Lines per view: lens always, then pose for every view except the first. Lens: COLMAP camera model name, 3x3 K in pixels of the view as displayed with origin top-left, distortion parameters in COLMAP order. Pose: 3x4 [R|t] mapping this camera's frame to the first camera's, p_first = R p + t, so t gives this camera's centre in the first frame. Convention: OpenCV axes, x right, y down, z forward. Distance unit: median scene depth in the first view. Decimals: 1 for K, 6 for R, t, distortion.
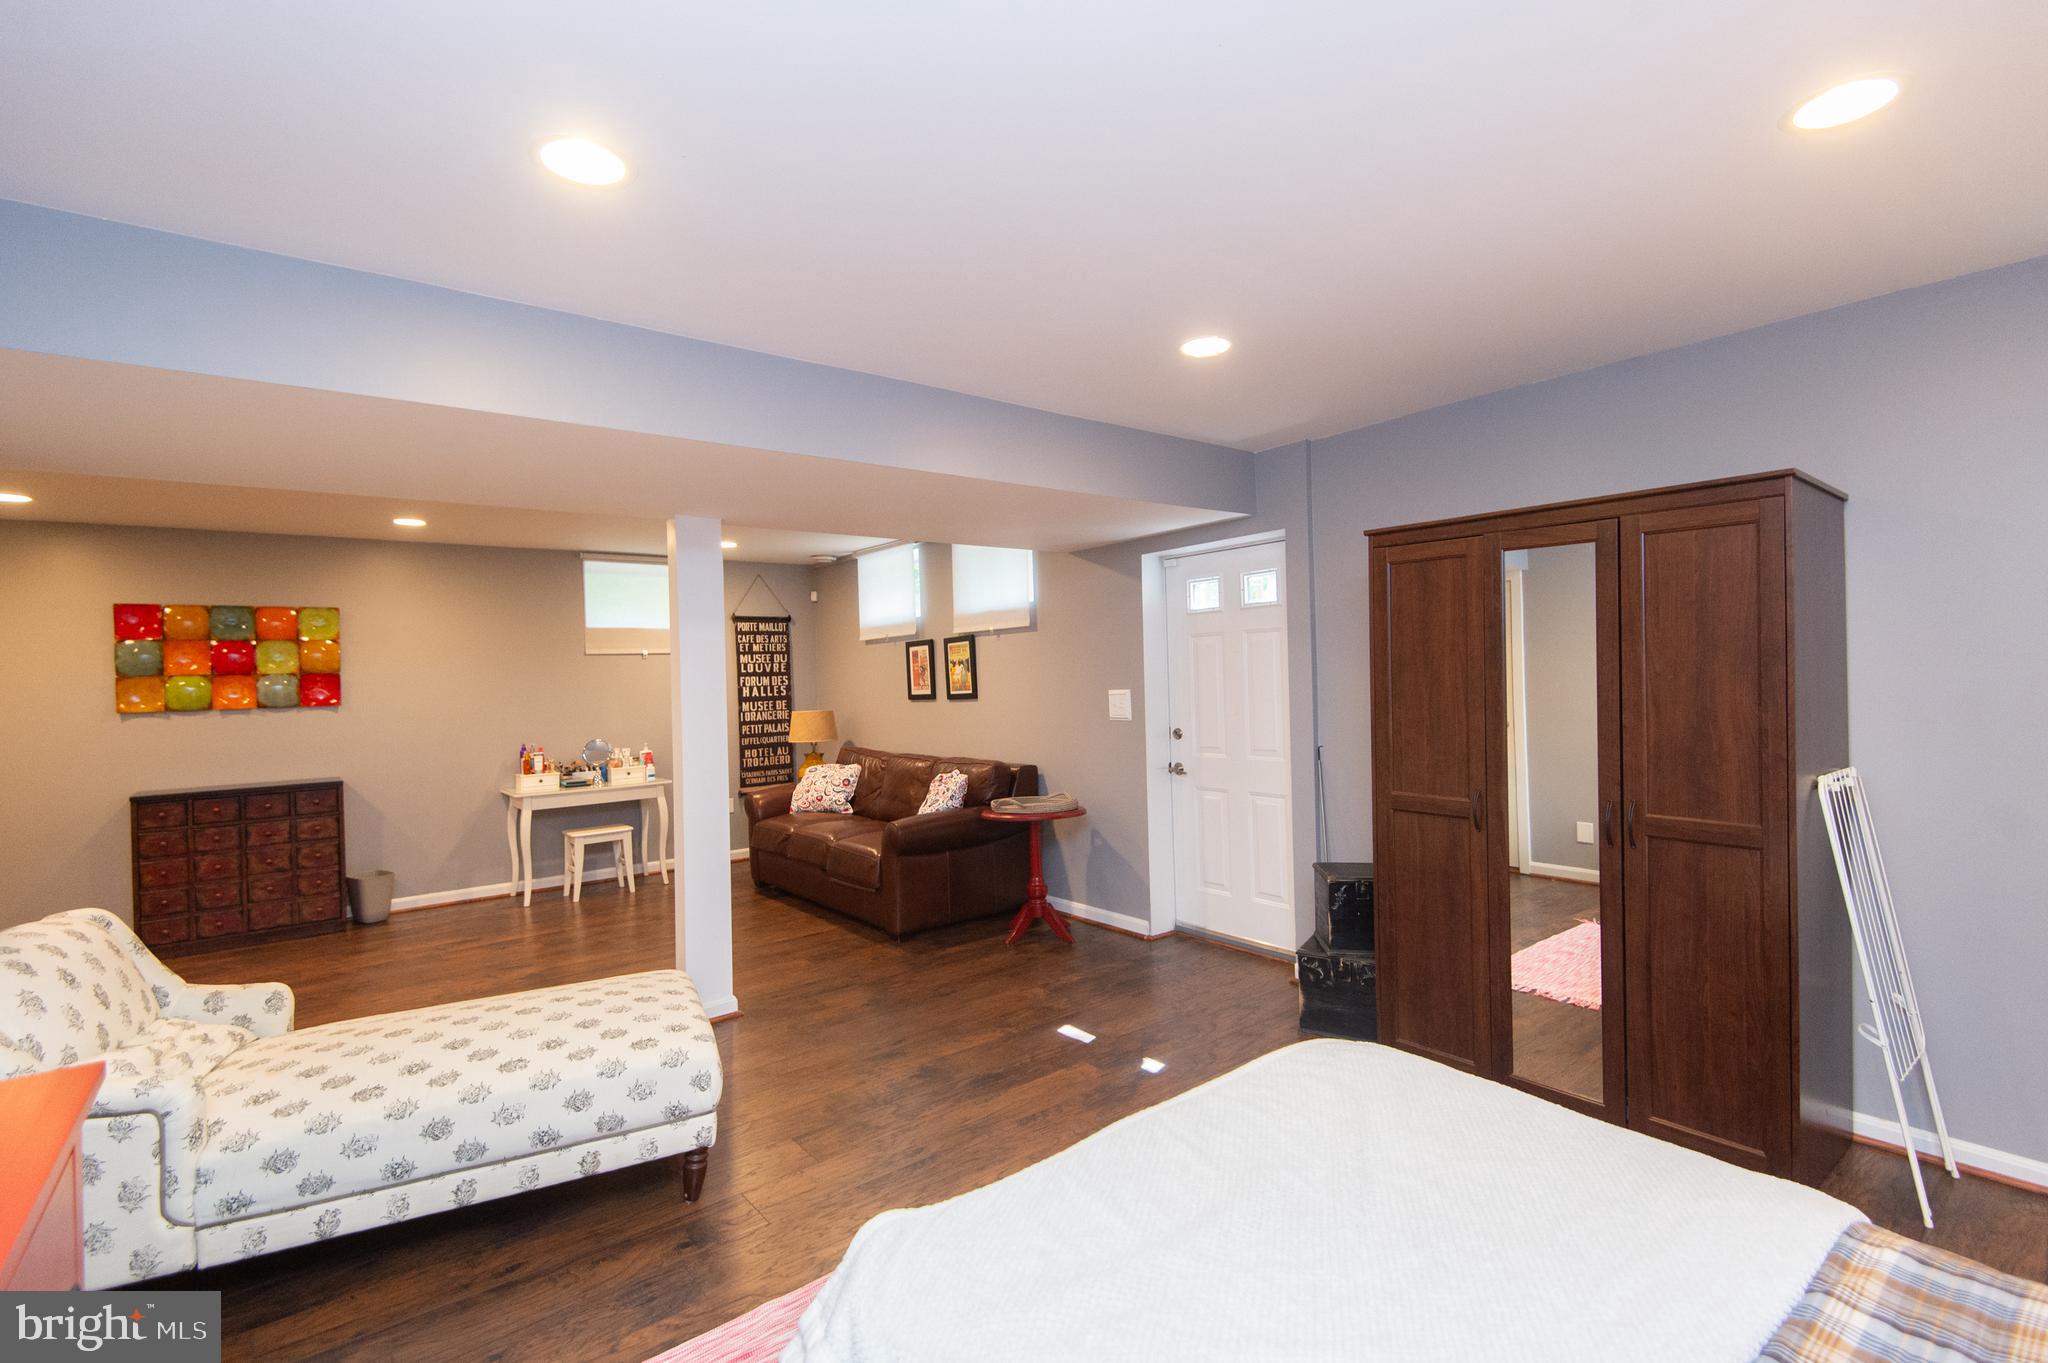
lens RADIAL K [[929.4, 0, 1029.5], [0, 929.4, 678.5], [0, 0, 1]] dist [0.046219, -0.032099]
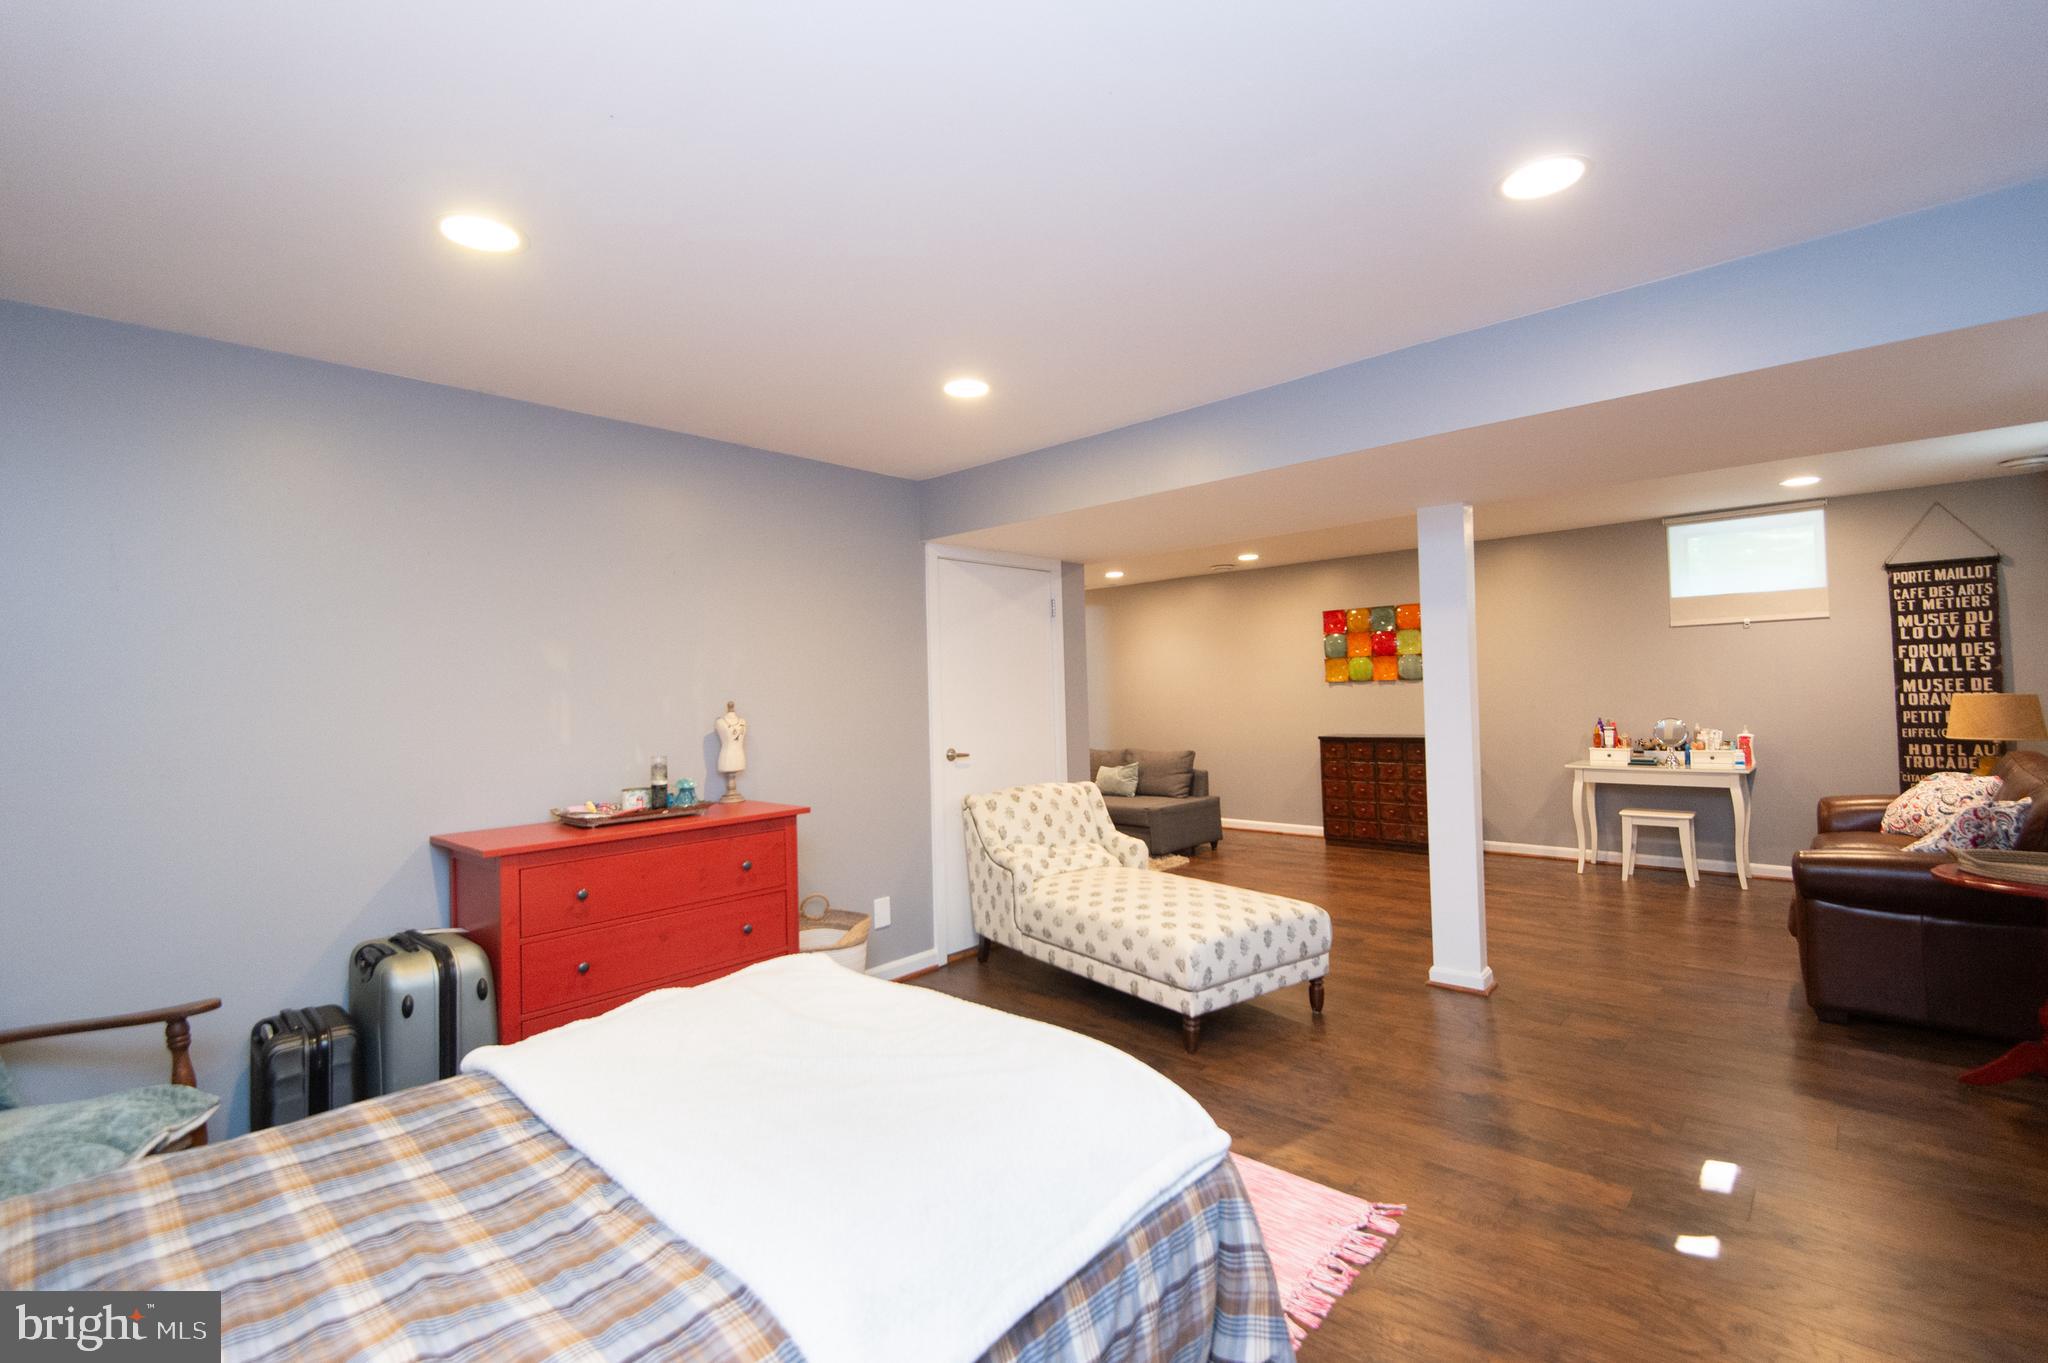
lens RADIAL K [[914.8, 0, 1025.5], [0, 914.8, 673.1], [0, 0, 1]] dist [0.025526, -0.015635]
pose [[0.158284, 0.006534, -0.987372, 0.357266], [0.023574, 0.999668, 0.010394, -0.004459], [0.987112, -0.024922, 0.158077, 0.224662]]
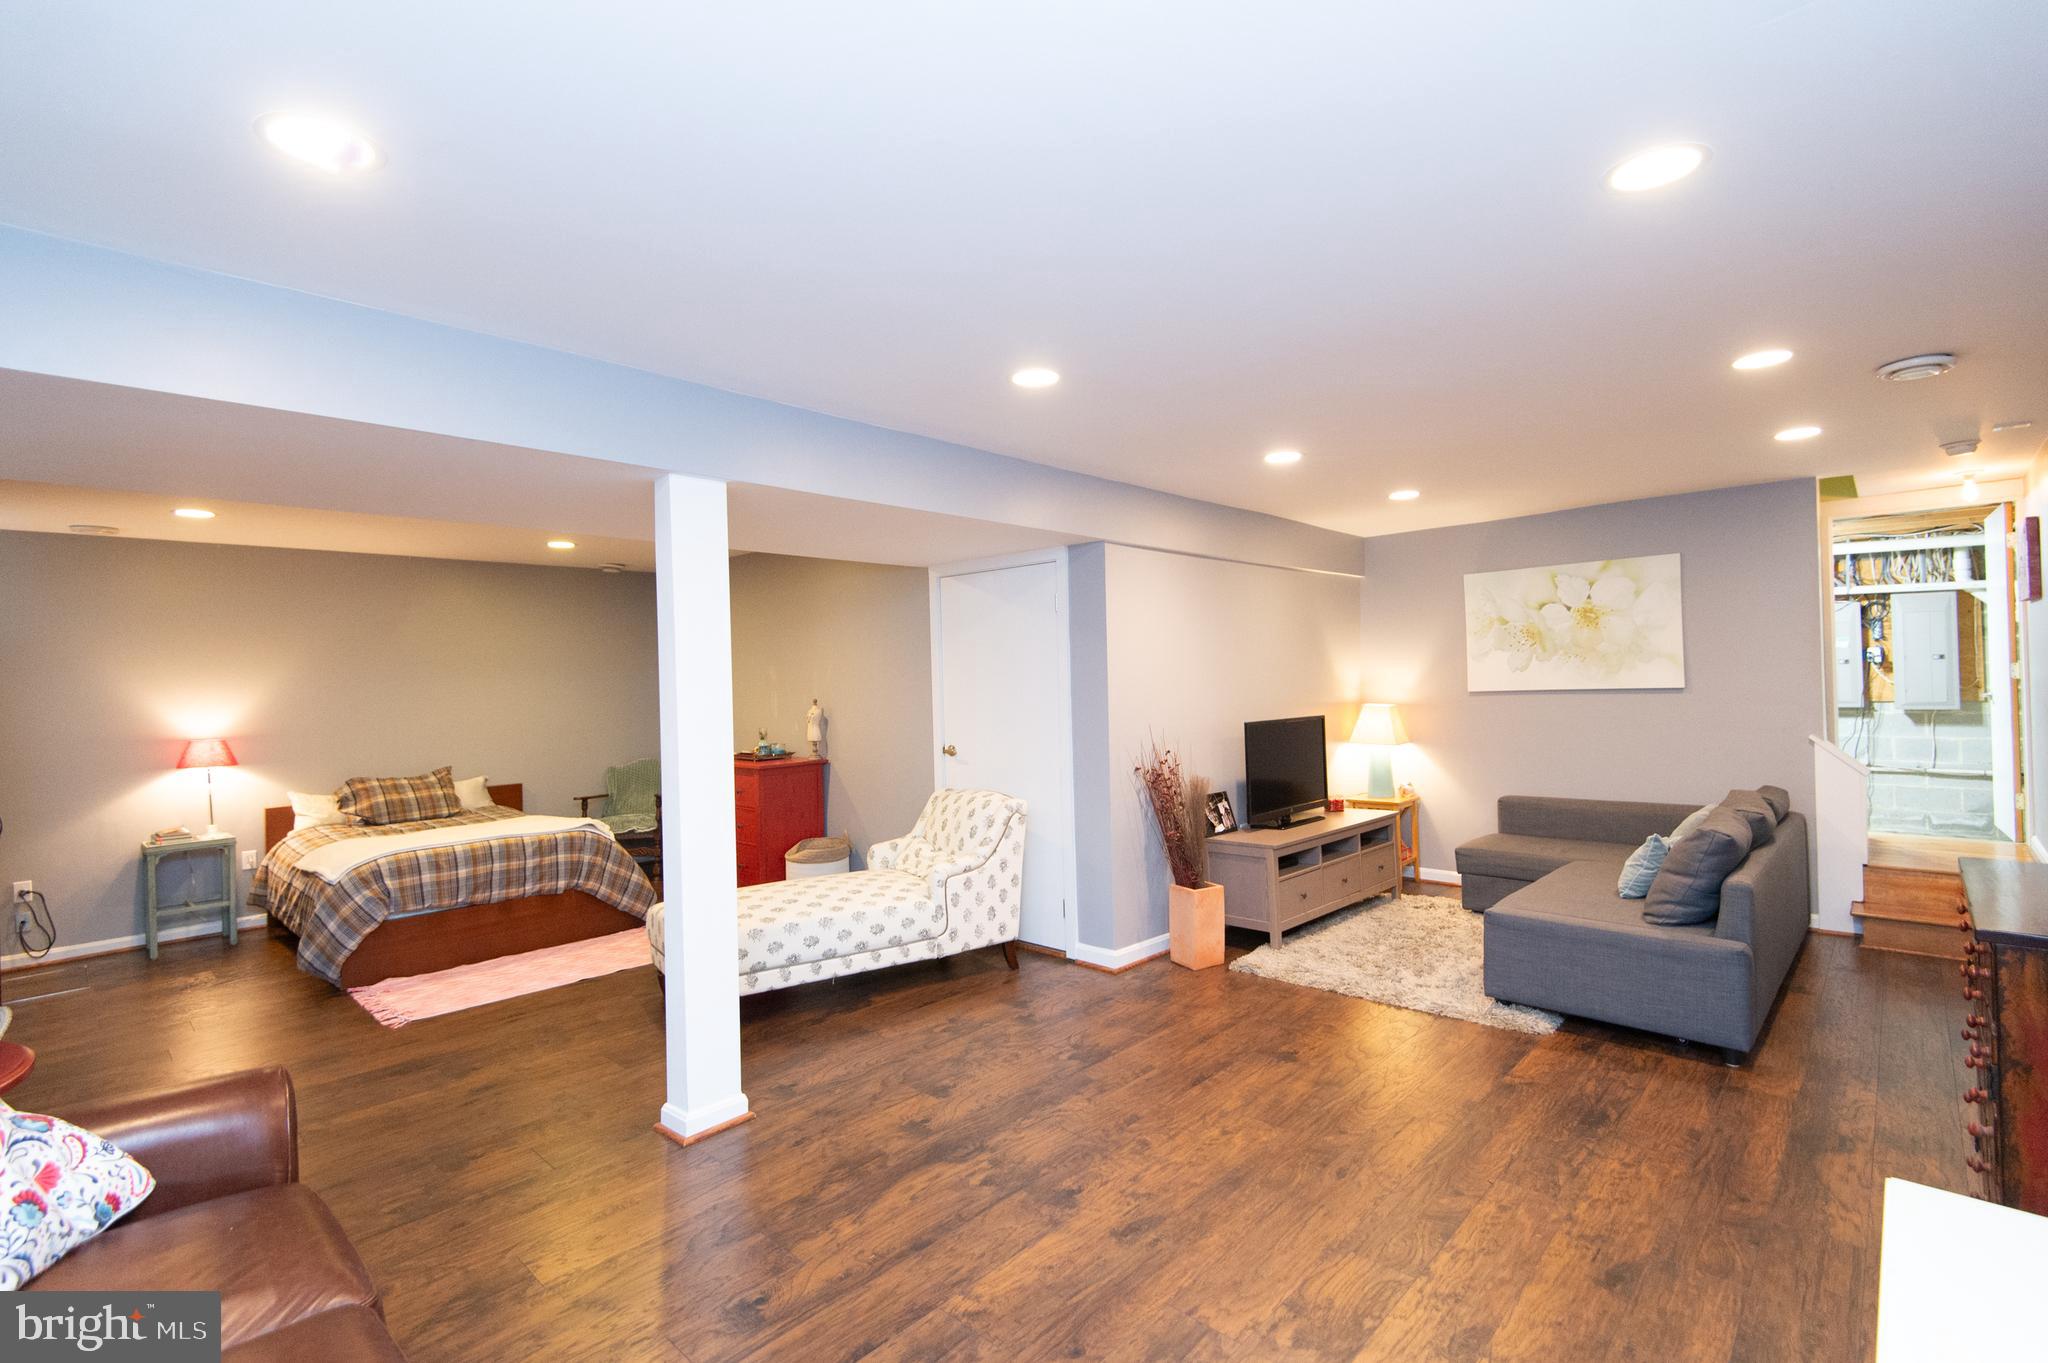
lens RADIAL K [[929.4, 0, 1029.5], [0, 929.4, 678.5], [0, 0, 1]] dist [0.046219, -0.032099]
pose [[-0.988737, 0.053155, -0.139909, -0.318573], [0.053404, 0.998571, 0.001976, 0.004780], [0.139814, -0.005518, -0.990162, 1.102756]]
